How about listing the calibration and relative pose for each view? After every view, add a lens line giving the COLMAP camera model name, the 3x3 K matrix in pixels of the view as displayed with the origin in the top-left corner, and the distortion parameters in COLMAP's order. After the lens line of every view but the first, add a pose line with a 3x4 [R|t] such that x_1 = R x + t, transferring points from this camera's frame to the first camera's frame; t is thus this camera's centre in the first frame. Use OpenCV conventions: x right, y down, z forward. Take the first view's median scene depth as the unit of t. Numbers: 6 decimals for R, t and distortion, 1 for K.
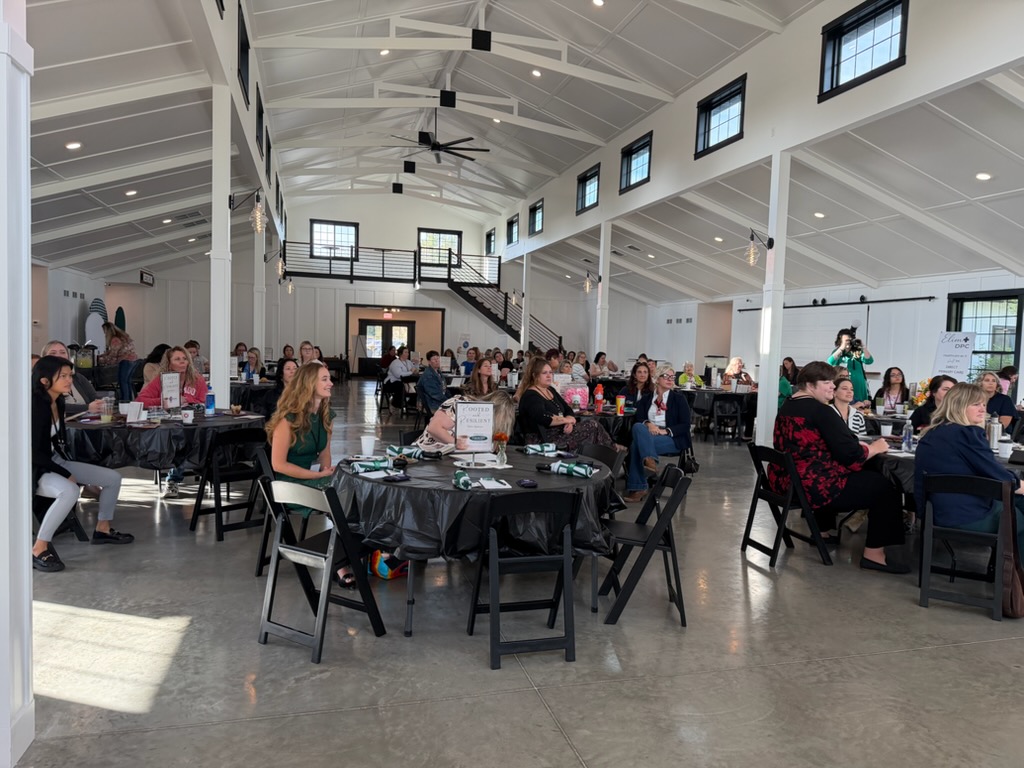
lens RADIAL K [[719.4, 0, 519.1], [0, 719.4, 388.1], [0, 0, 1]] dist [0.103096, -0.168826]
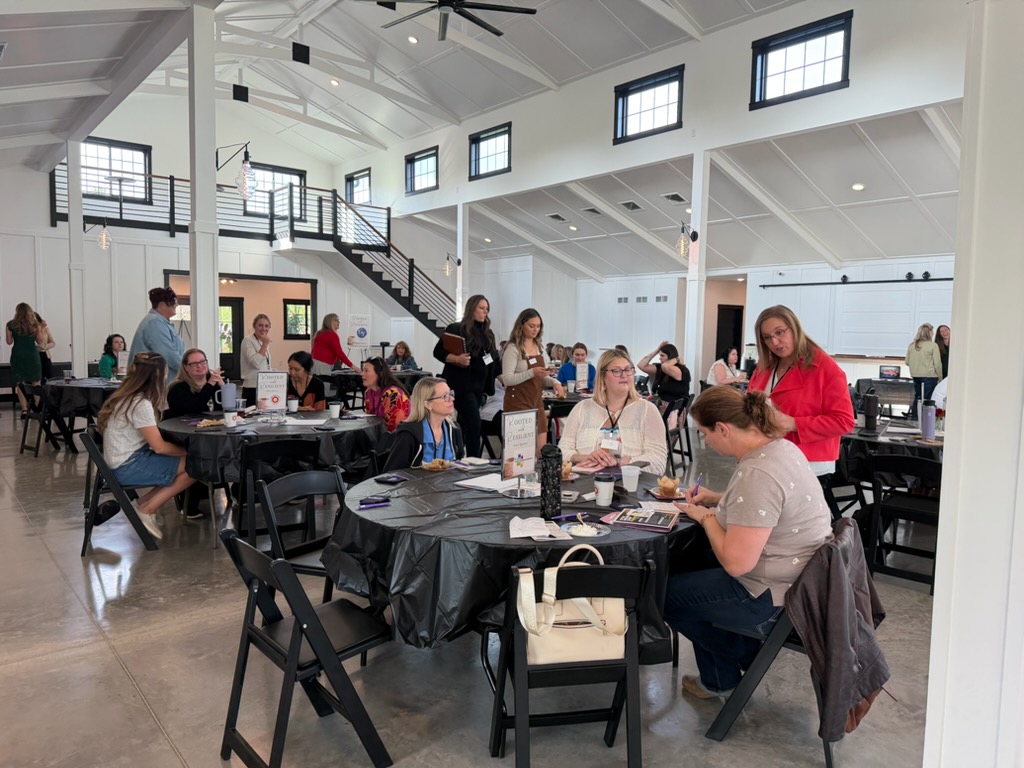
lens RADIAL K [[719.4, 0, 519.1], [0, 719.4, 388.1], [0, 0, 1]] dist [0.103096, -0.168826]
pose [[0.916759, -0.046384, 0.396738, -0.215321], [0.034394, 0.998713, 0.037287, -0.028190], [-0.397957, -0.020538, 0.917174, 0.304082]]
